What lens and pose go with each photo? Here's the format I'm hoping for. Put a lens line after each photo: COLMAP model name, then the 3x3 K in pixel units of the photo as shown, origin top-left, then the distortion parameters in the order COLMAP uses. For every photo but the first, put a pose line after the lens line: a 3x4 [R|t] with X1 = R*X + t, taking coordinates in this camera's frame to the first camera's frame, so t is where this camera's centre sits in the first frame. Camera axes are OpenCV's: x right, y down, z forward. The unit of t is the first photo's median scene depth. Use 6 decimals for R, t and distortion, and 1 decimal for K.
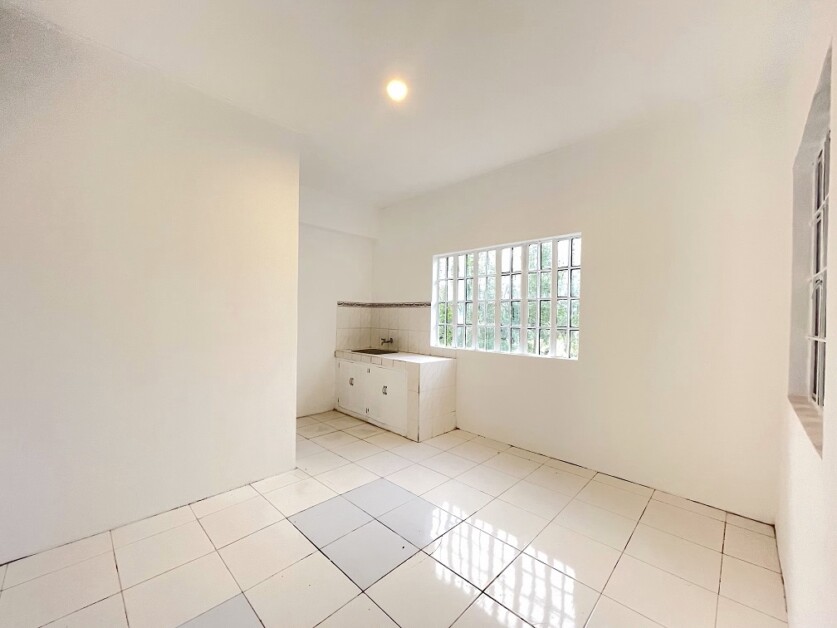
lens RADIAL K [[339.7, 0, 422.7], [0, 339.7, 315.3], [0, 0, 1]] dist [0.001357, 0.000234]
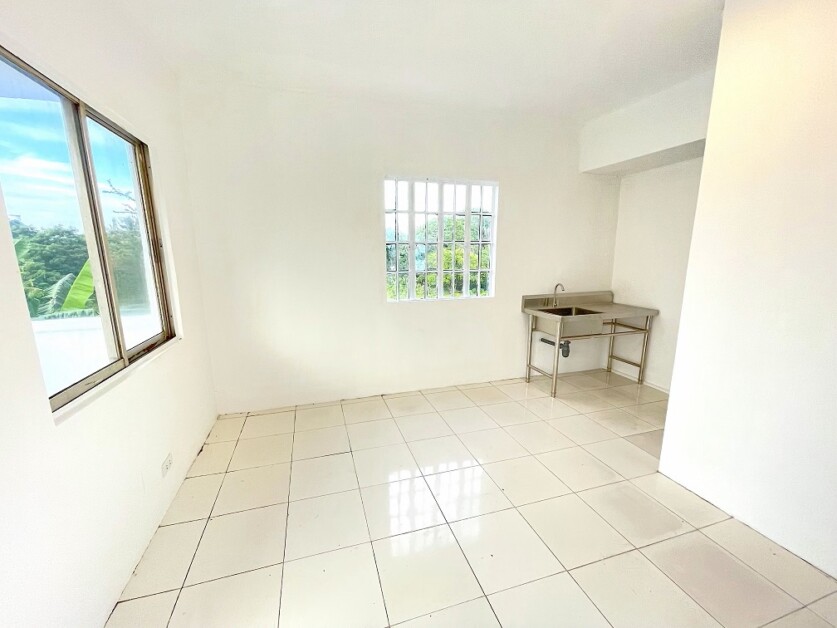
lens RADIAL K [[335.9, 0, 416.2], [0, 335.9, 321.7], [0, 0, 1]] dist [0.000378, 0.000040]
pose [[0.493192, -0.176570, 0.851812, -0.634375], [0.018731, 0.981113, 0.192527, -0.009331], [-0.869719, -0.078997, 0.487185, 0.601923]]
